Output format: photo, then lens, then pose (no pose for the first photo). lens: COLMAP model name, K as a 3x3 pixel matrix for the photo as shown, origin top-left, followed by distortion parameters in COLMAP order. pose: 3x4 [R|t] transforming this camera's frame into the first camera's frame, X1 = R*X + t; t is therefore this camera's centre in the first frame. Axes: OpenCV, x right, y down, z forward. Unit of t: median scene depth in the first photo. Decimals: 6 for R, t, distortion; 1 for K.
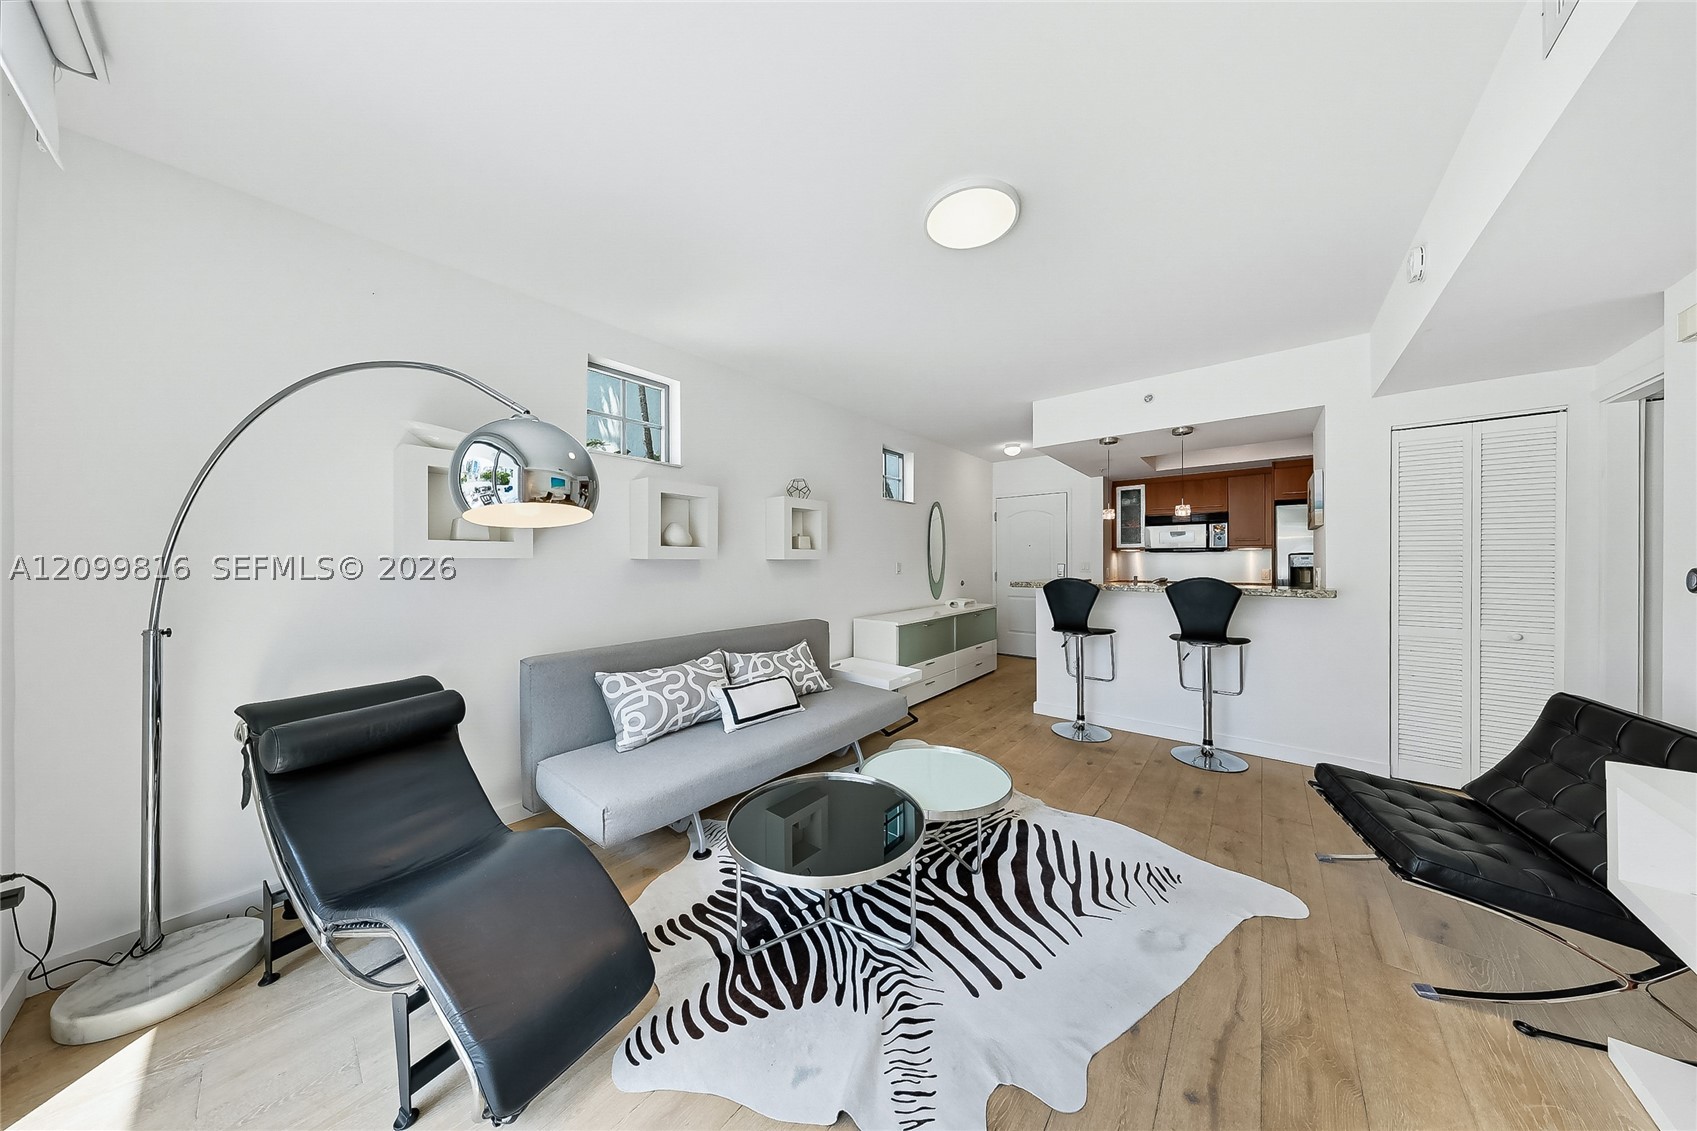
lens RADIAL K [[493.4, 0, 846.3], [0, 493.4, 562.7], [0, 0, 1]] dist [0.002035, -0.000126]
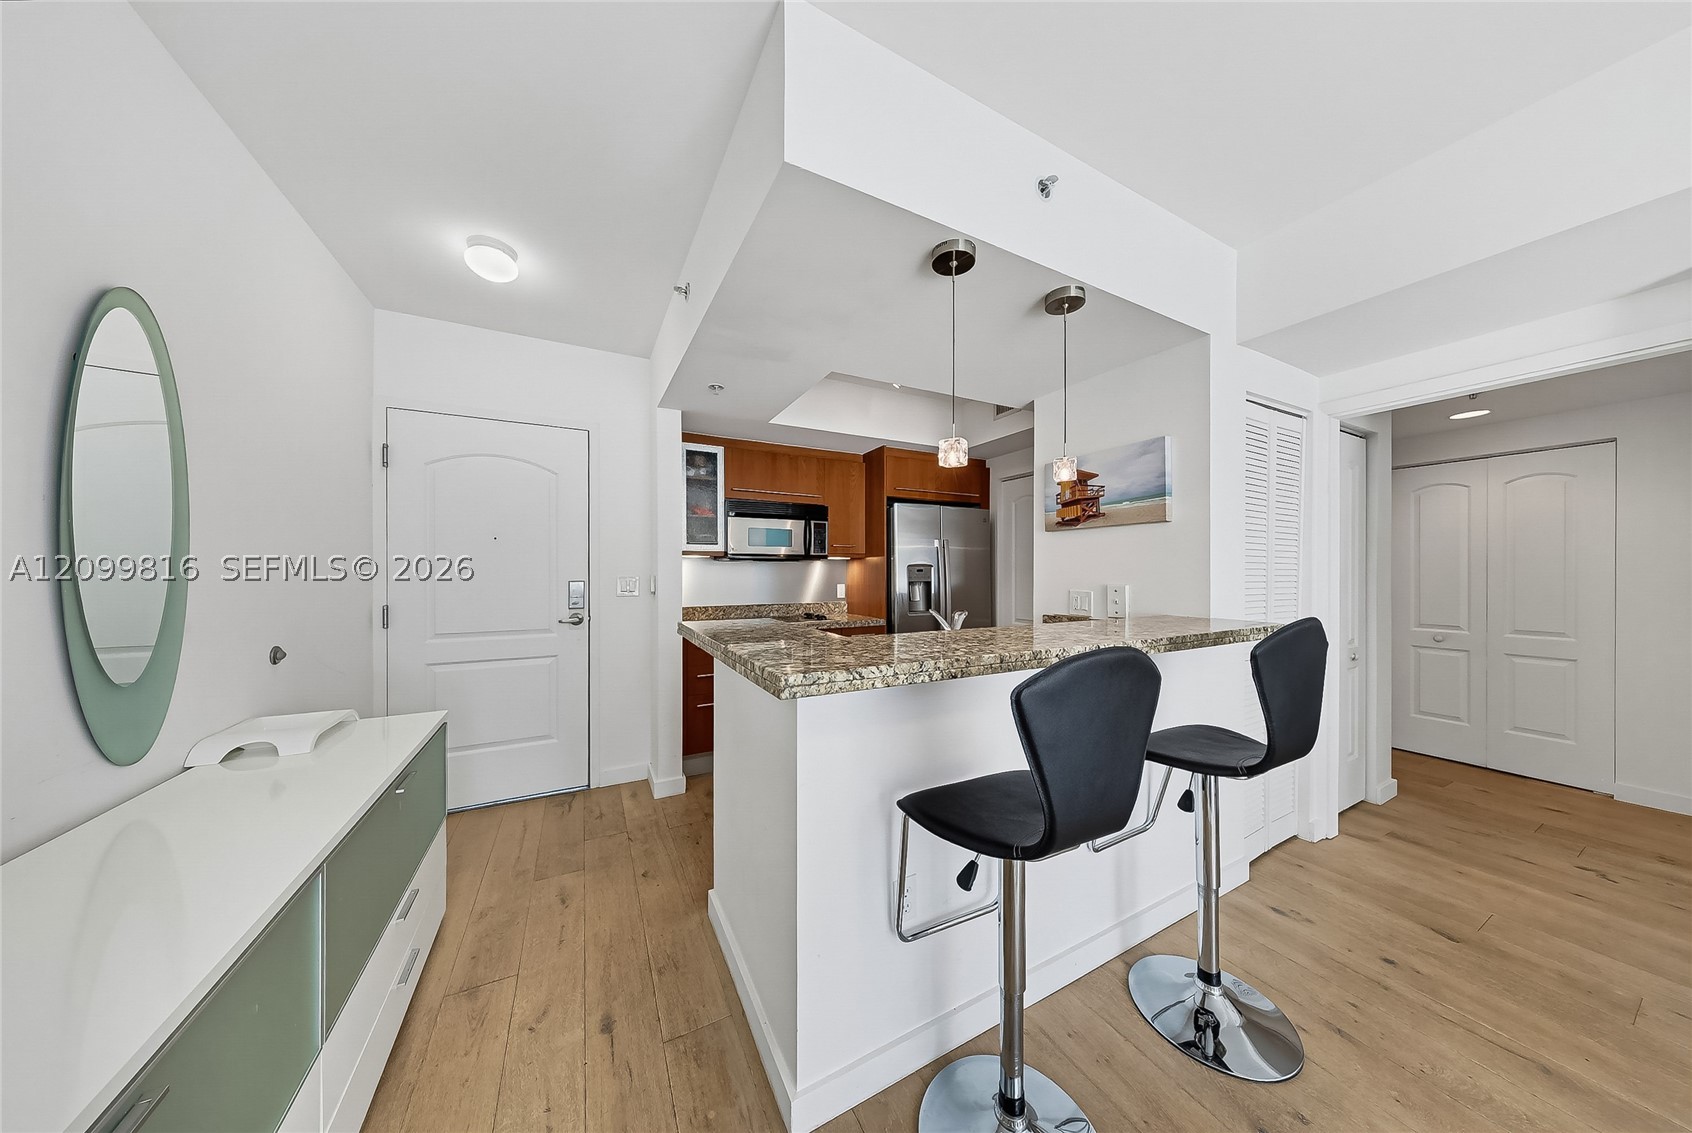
lens RADIAL K [[492.0, 0, 831.7], [0, 492.0, 572.5], [0, 0, 1]] dist [0.002035, -0.000126]
pose [[0.383232, -0.003028, 0.923647, 0.255778], [0.008040, 0.999968, -0.000058, -0.011403], [-0.923617, 0.007449, 0.383244, 1.597085]]
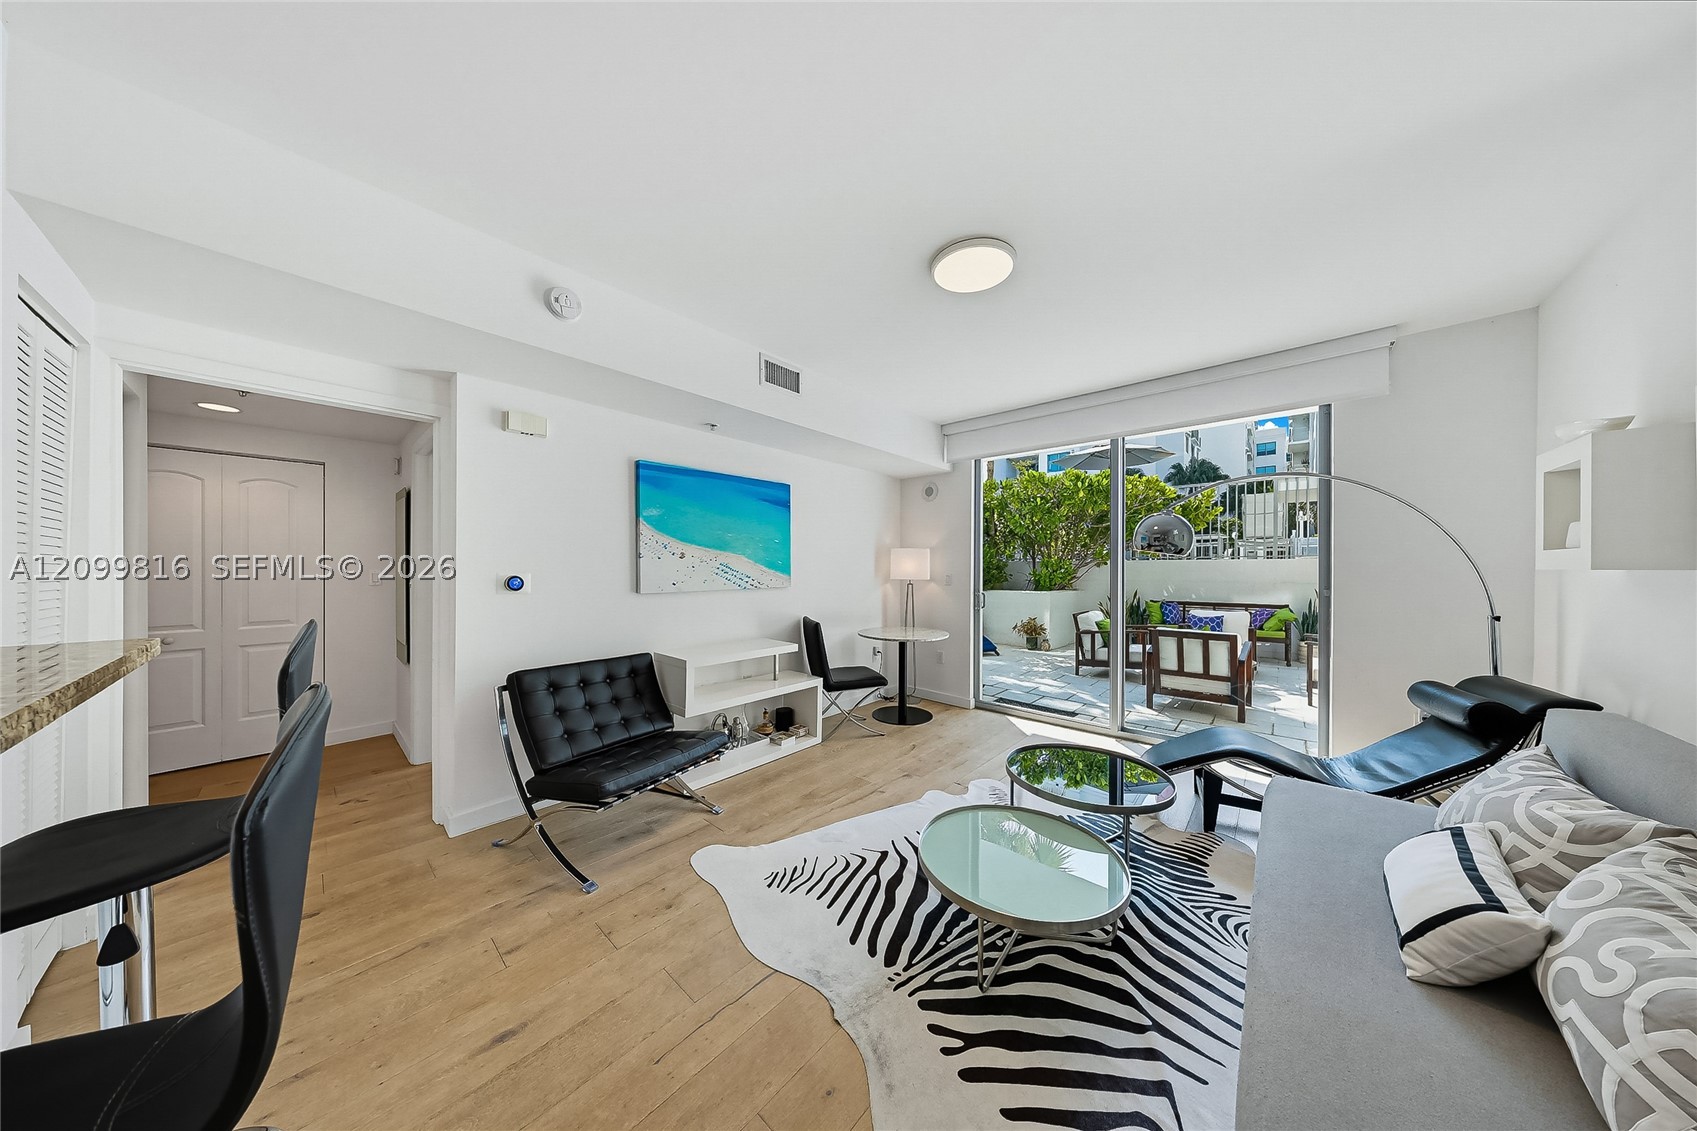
lens RADIAL K [[493.4, 0, 850.7], [0, 493.4, 576.9], [0, 0, 1]] dist [0.002035, -0.000126]
pose [[-0.999876, -0.004423, 0.015128, 0.432938], [-0.004083, 0.999740, 0.022445, -0.011443], [-0.015223, 0.022381, -0.999634, 1.785269]]
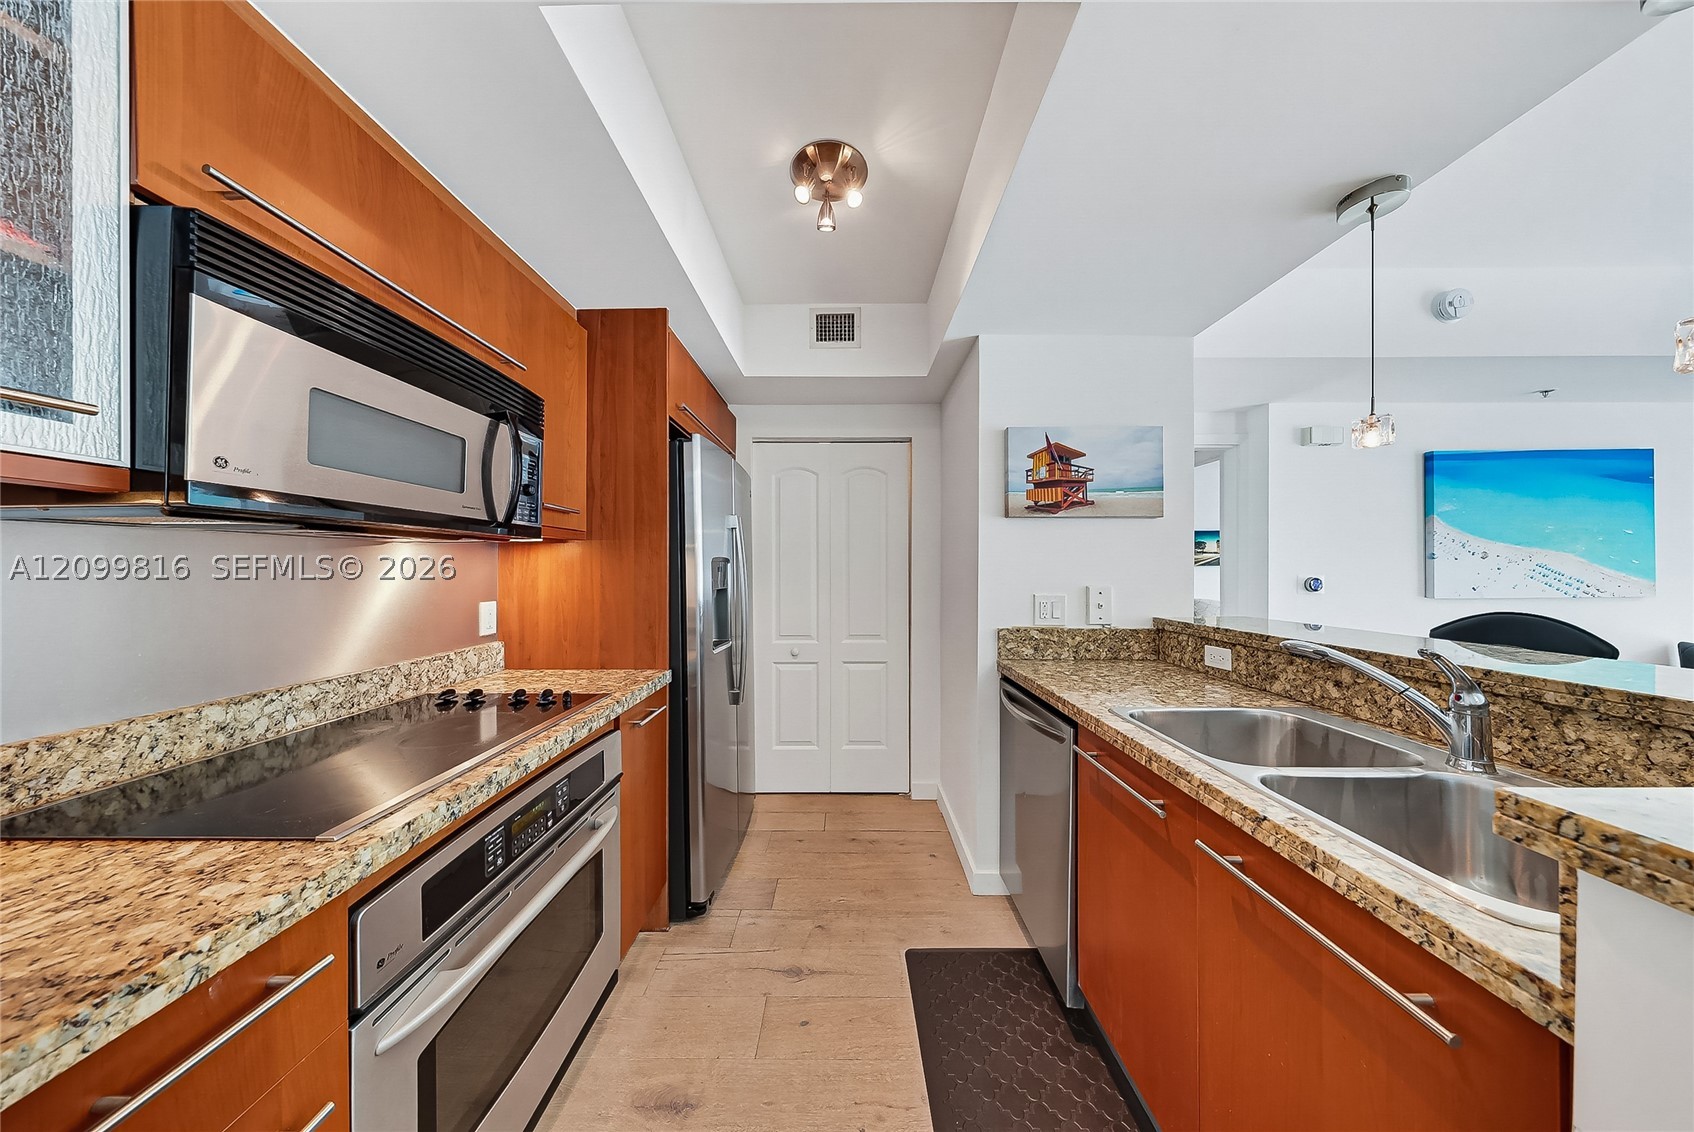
lens RADIAL K [[492.6, 0, 848.9], [0, 492.6, 578.1], [0, 0, 1]] dist [0.002035, -0.000126]
pose [[-0.643545, -0.014847, 0.765264, 1.037120], [0.004246, 0.999727, 0.022966, -0.018232], [-0.765396, 0.018029, -0.643307, 2.349952]]
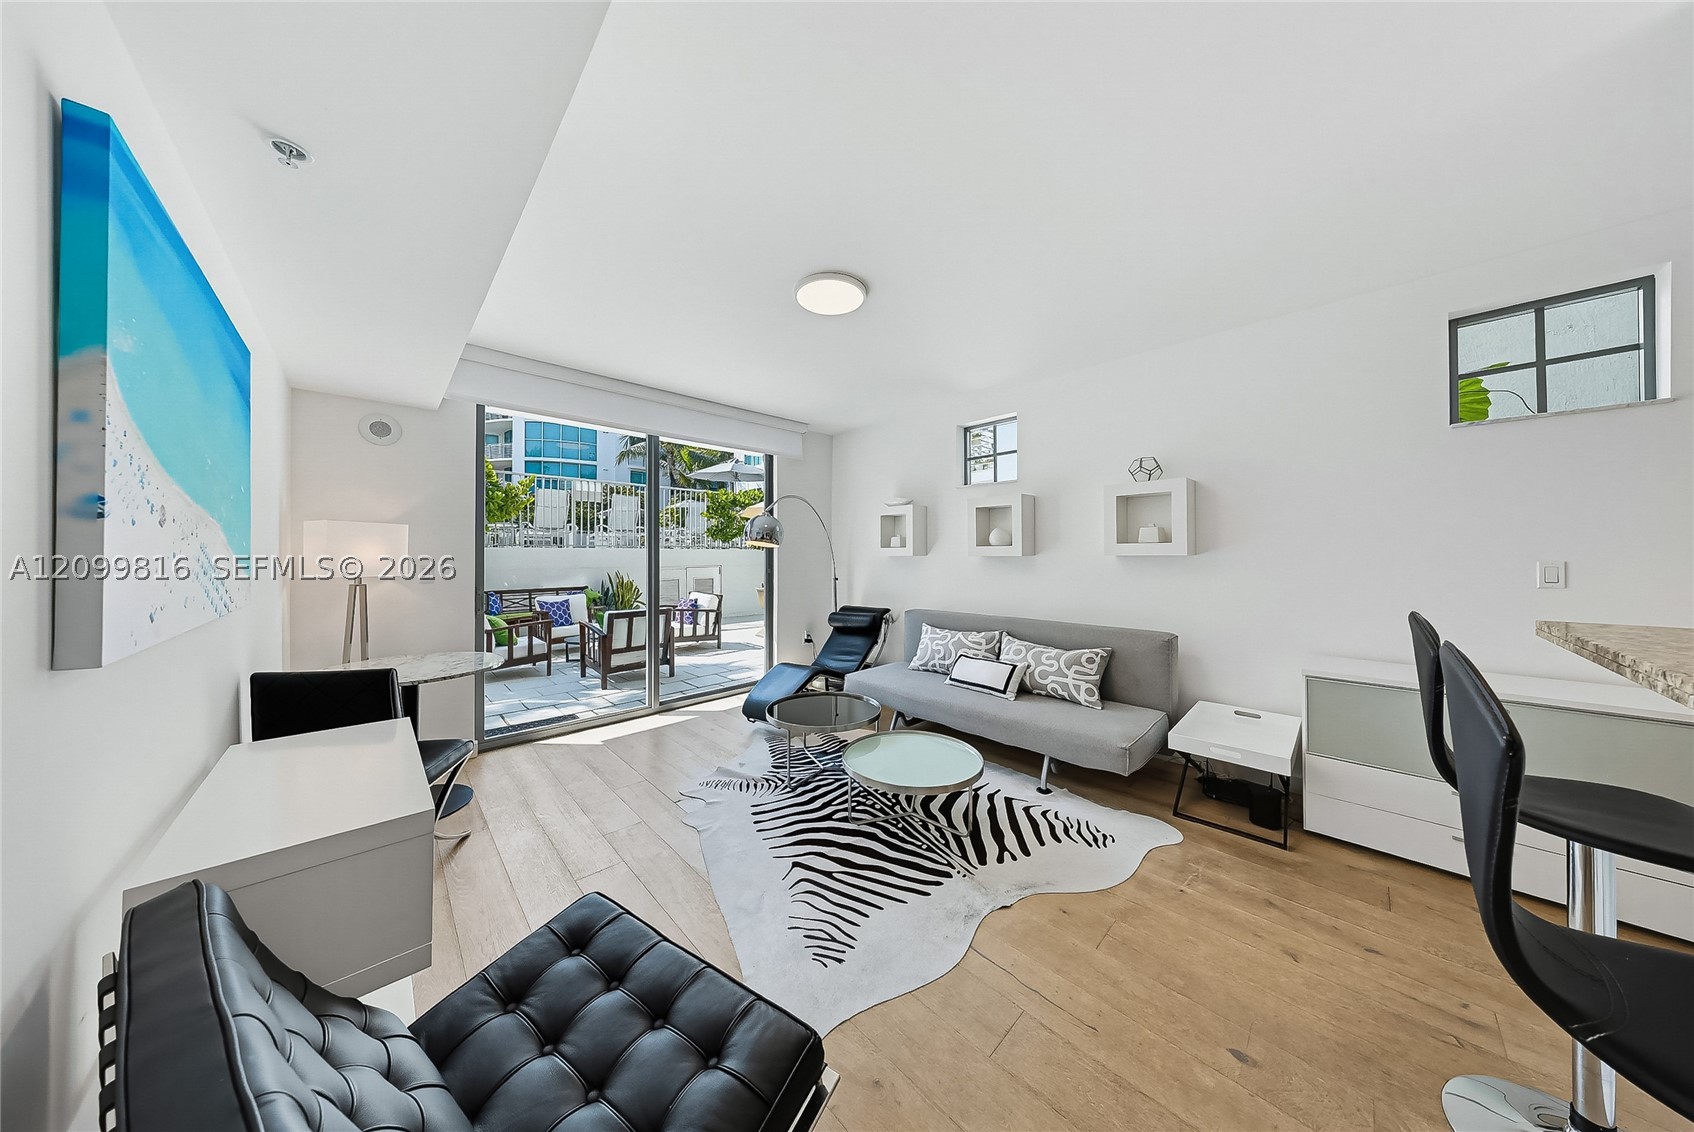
lens RADIAL K [[492.6, 0, 857.2], [0, 492.6, 552.1], [0, 0, 1]] dist [0.002035, -0.000126]
pose [[-0.096066, -0.007714, -0.995345, 1.288479], [-0.001810, 0.999970, -0.007576, -0.009171], [0.995373, 0.001074, -0.096077, 1.002310]]
